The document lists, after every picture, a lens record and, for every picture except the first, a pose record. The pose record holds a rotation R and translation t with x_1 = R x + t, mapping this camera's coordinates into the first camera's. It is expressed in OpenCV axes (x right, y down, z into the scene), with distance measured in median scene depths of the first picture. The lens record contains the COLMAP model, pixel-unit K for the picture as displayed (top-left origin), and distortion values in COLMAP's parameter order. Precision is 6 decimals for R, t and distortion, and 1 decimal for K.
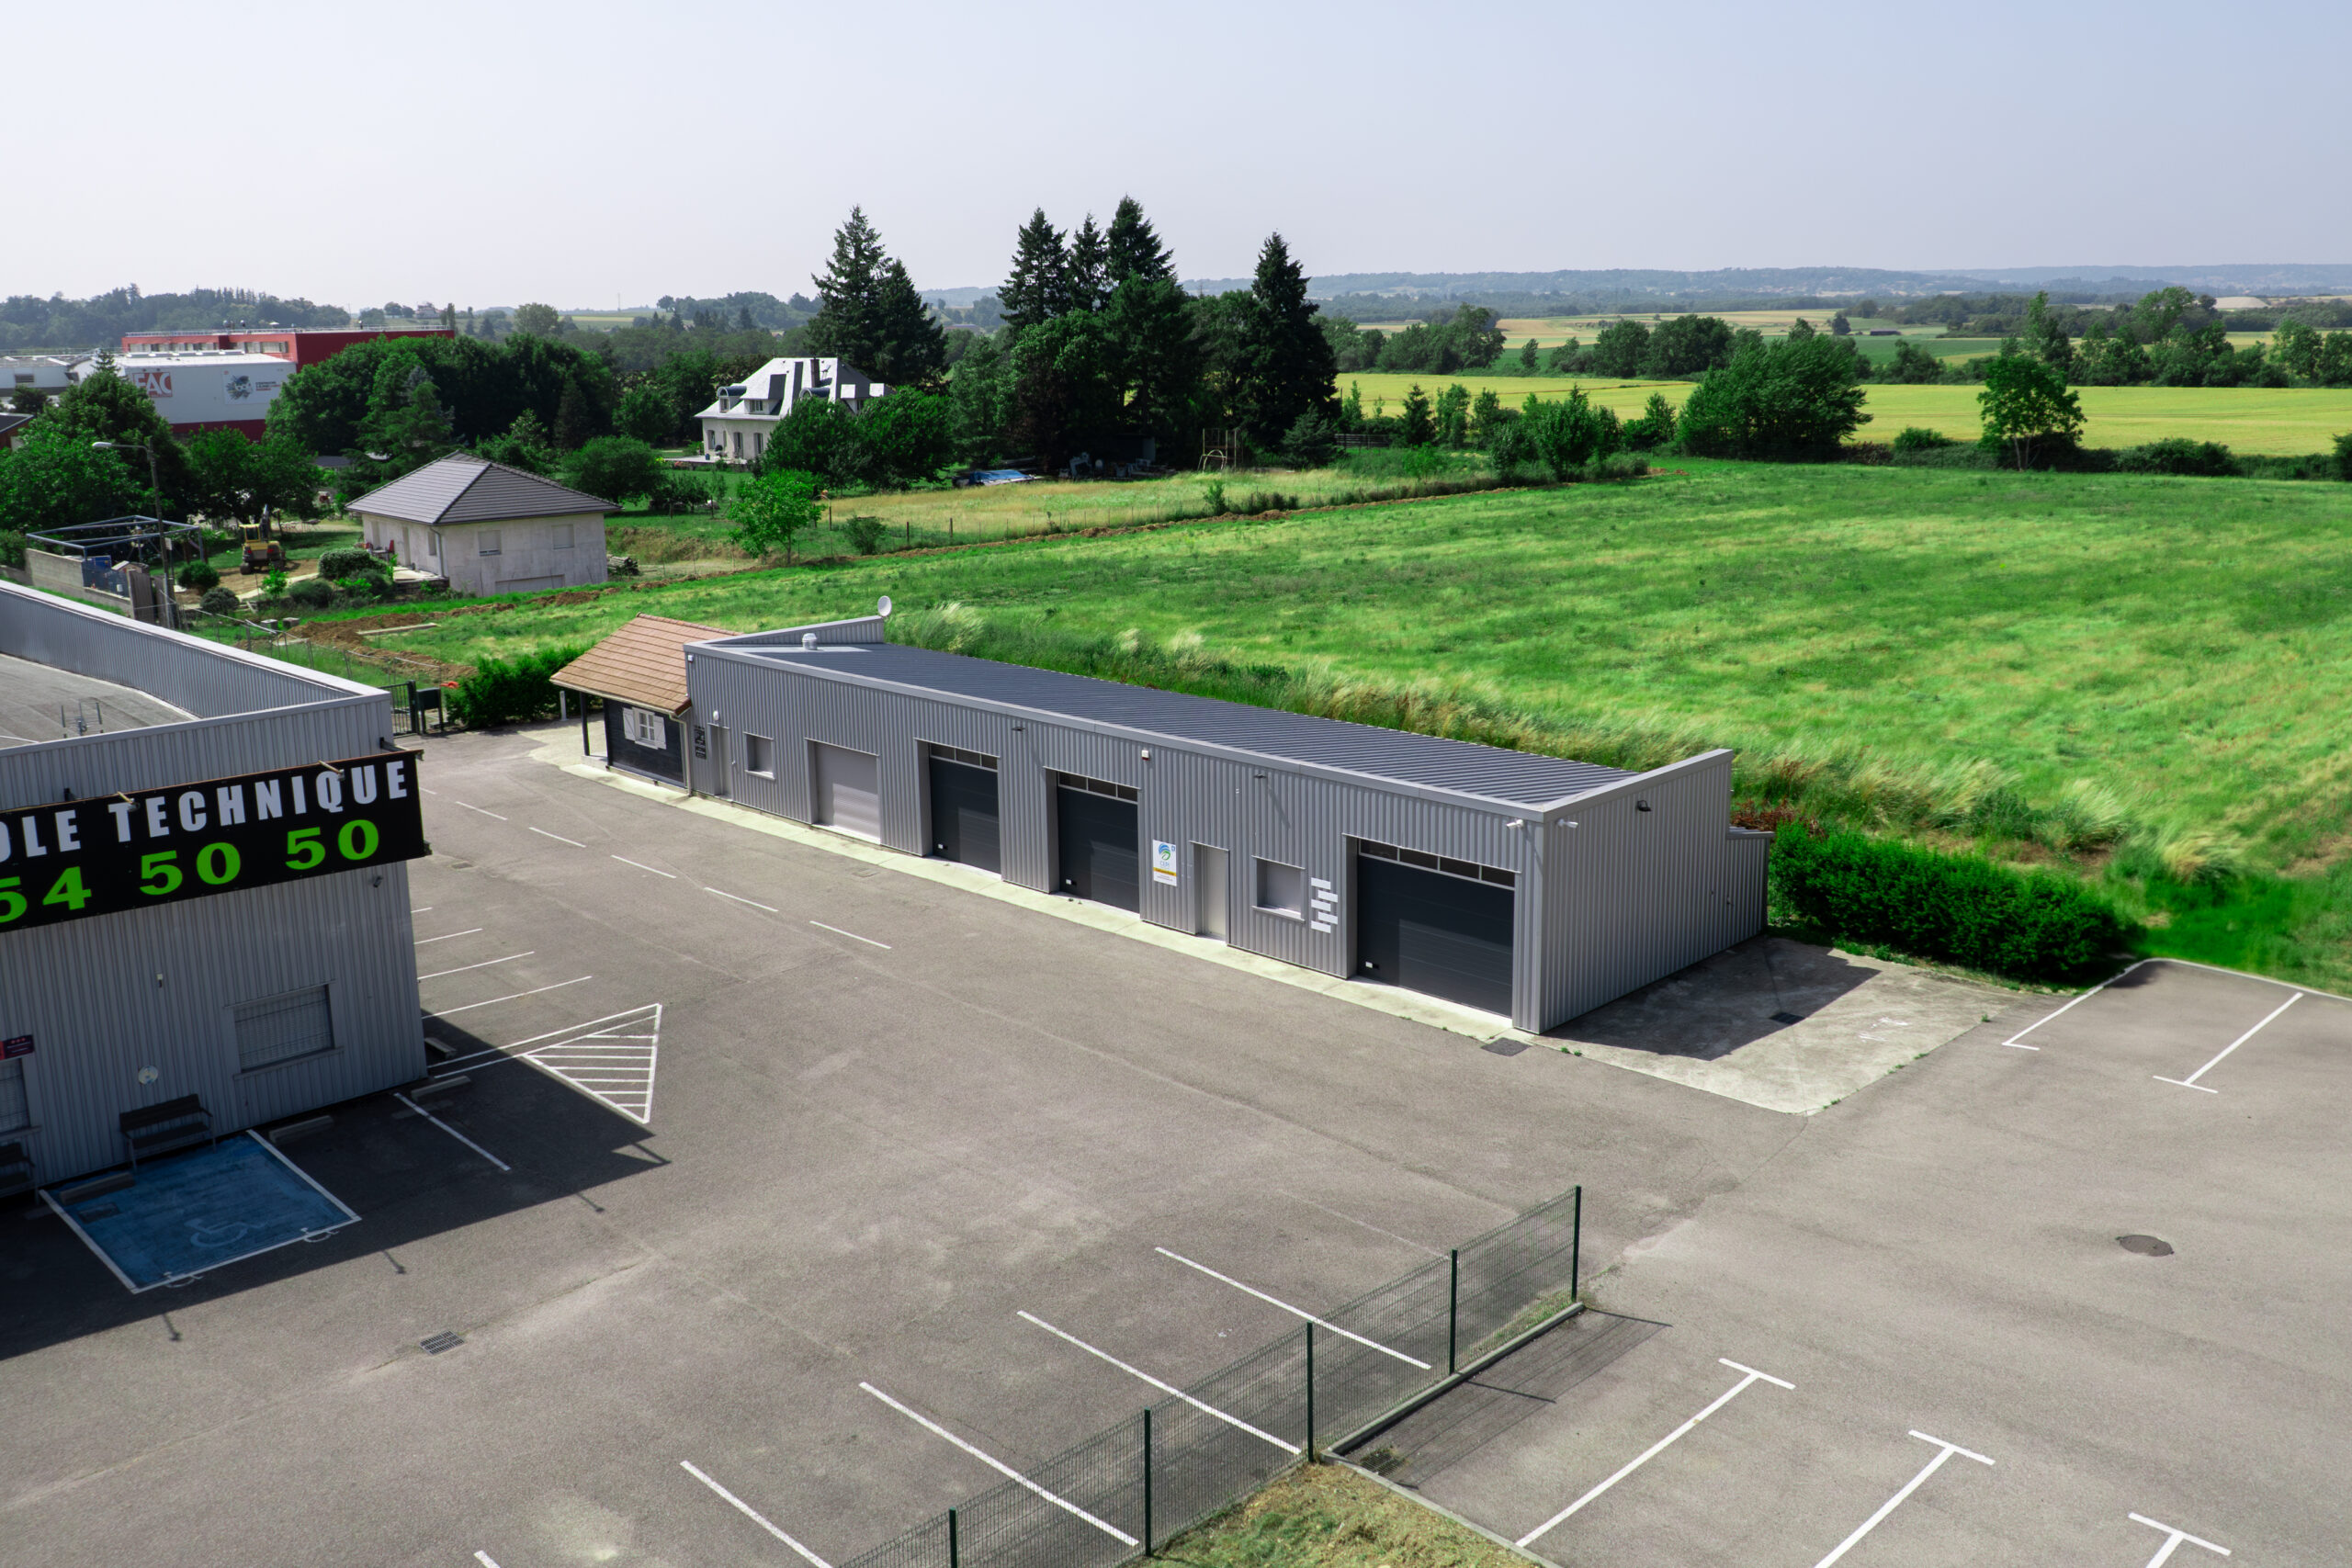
lens RADIAL K [[1972.7, 0, 1223.9], [0, 1972.7, 720.1], [0, 0, 1]] dist [-0.041690, -0.014507]
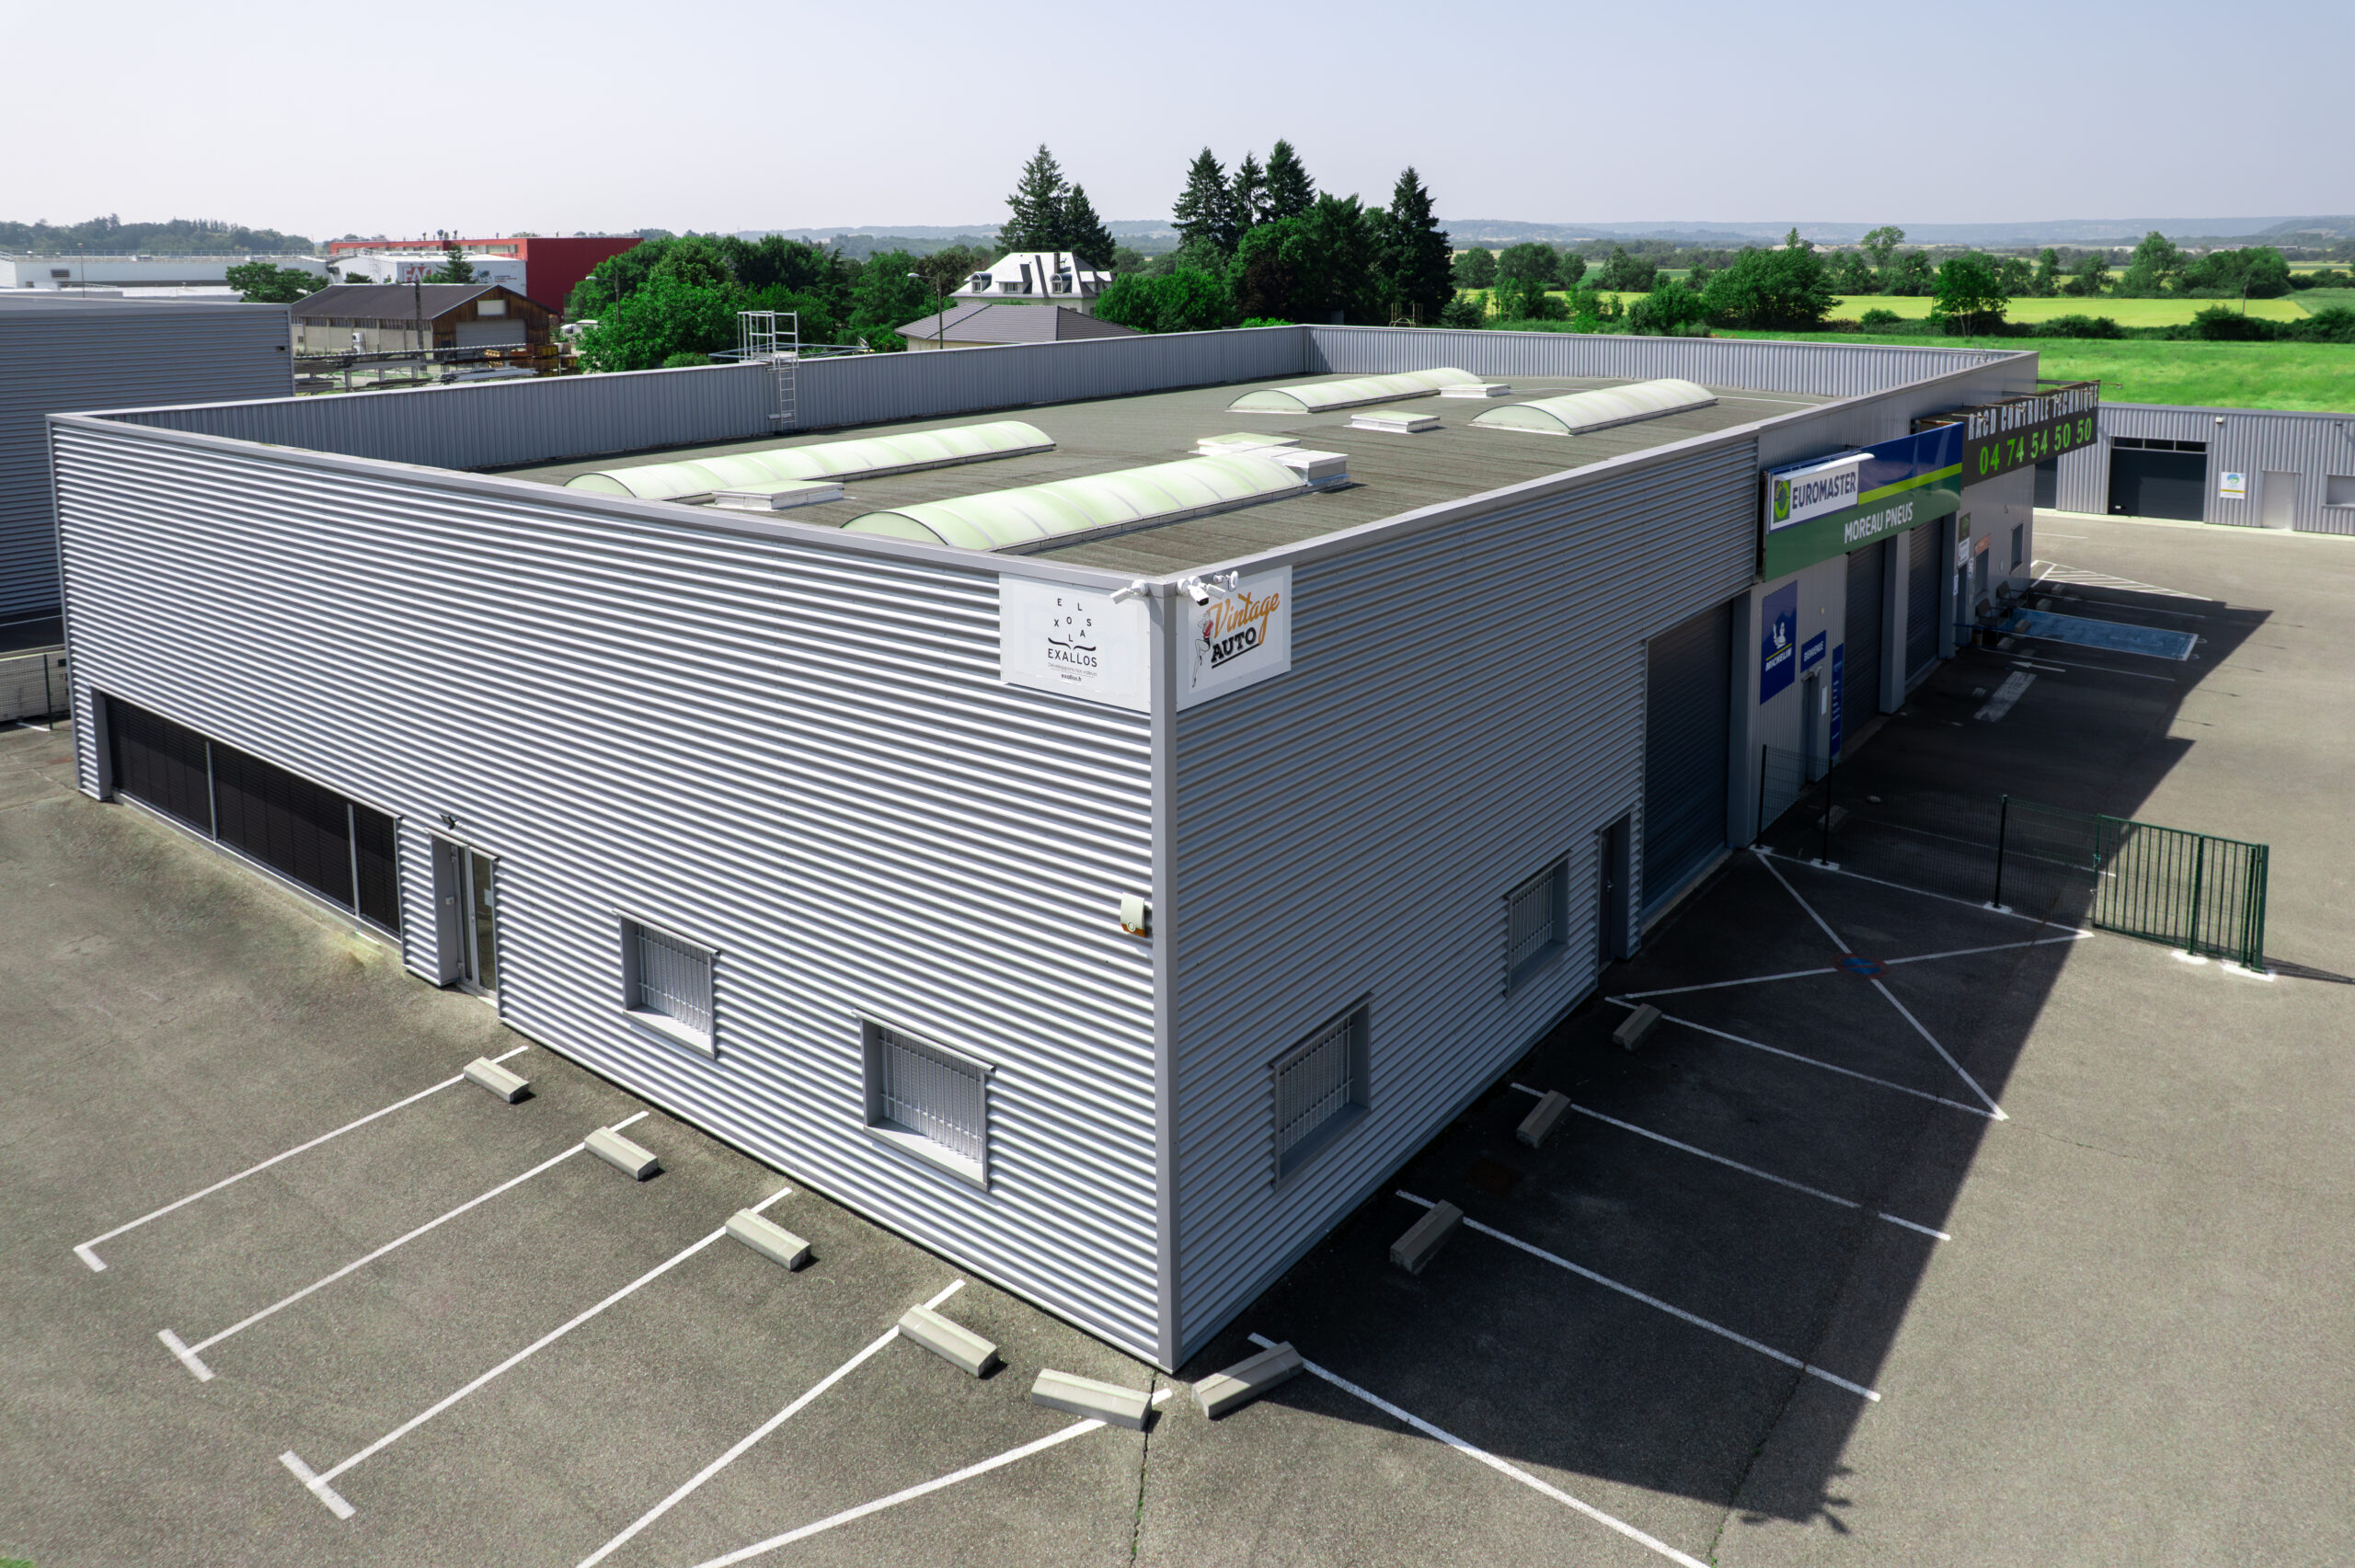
lens RADIAL K [[1551.7, 0, 1143.1], [0, 1551.7, 432.2], [0, 0, 1]] dist [-0.094700, 0.083319]
pose [[0.995750, 0.003090, 0.092043, -0.429396], [0.005013, 0.996136, -0.087676, 0.054256], [-0.091958, 0.087765, 0.991888, -0.073545]]
